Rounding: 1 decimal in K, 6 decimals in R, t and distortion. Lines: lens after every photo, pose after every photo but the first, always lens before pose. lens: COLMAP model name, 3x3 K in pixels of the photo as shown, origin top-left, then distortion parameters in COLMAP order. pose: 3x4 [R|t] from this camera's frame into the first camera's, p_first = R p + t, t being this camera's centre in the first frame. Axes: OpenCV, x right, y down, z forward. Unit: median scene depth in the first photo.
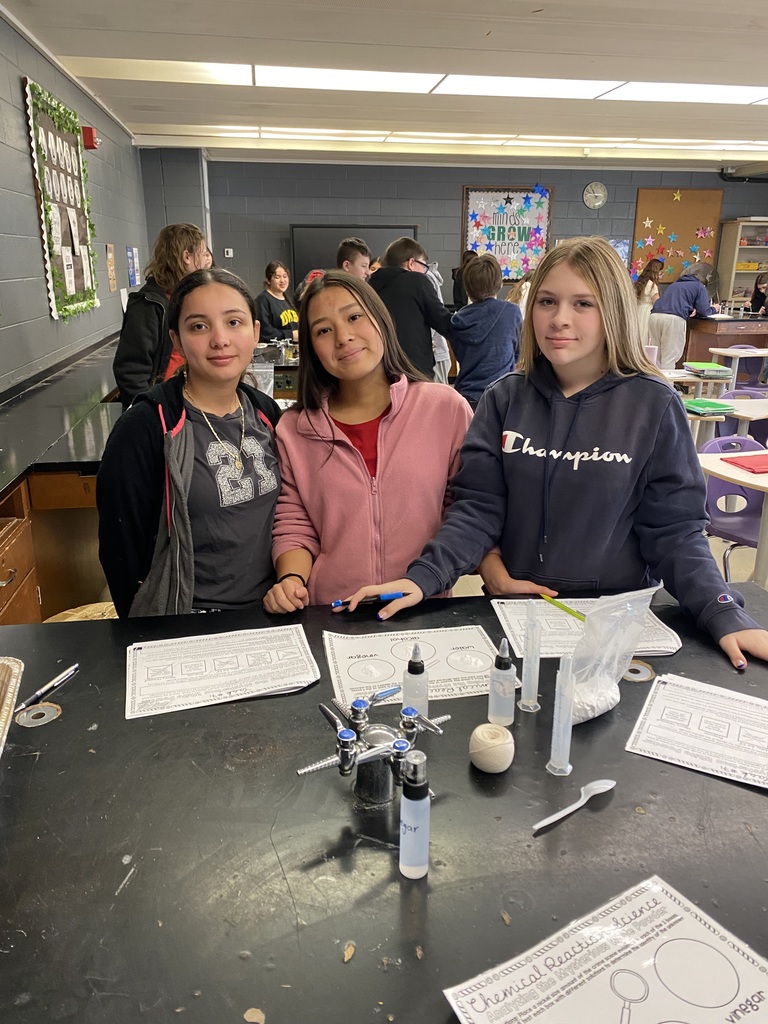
lens RADIAL K [[774.9, 0, 384.0], [0, 774.9, 512.0], [0, 0, 1]] dist [-0.006981, 0.001066]
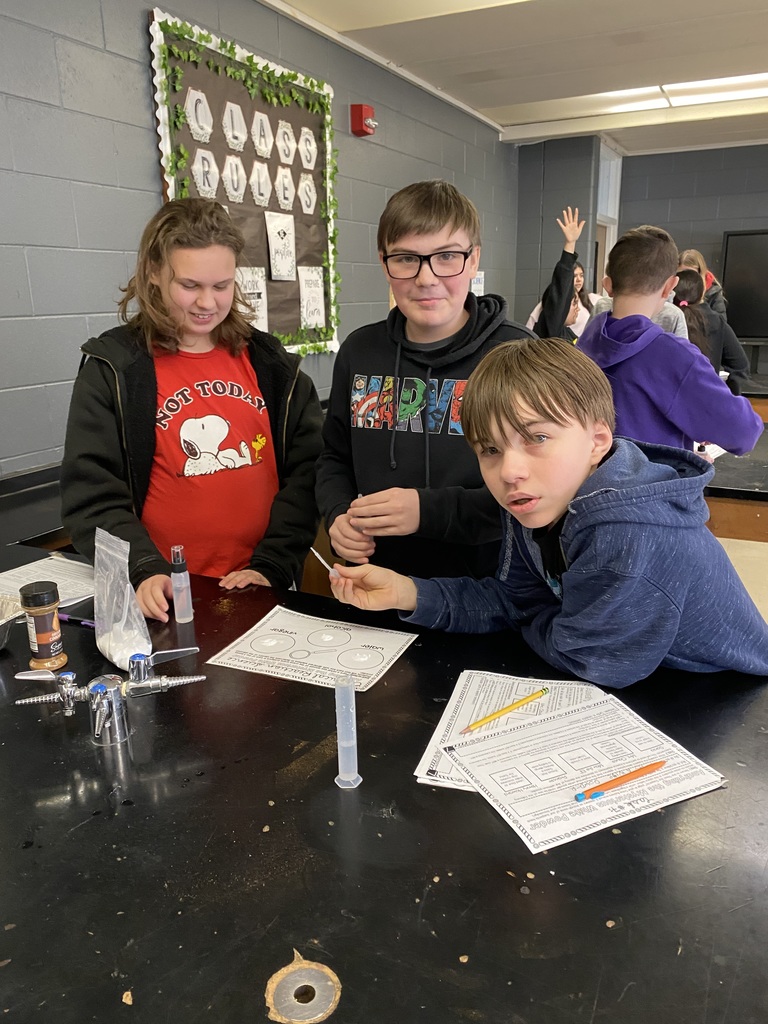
lens RADIAL K [[774.9, 0, 384.0], [0, 774.9, 512.0], [0, 0, 1]] dist [-0.006981, 0.001066]
pose [[0.815534, 0.132909, -0.563241, 0.089838], [-0.155330, 0.987829, 0.008193, -0.130942], [0.557474, 0.080806, 0.826252, 0.441679]]
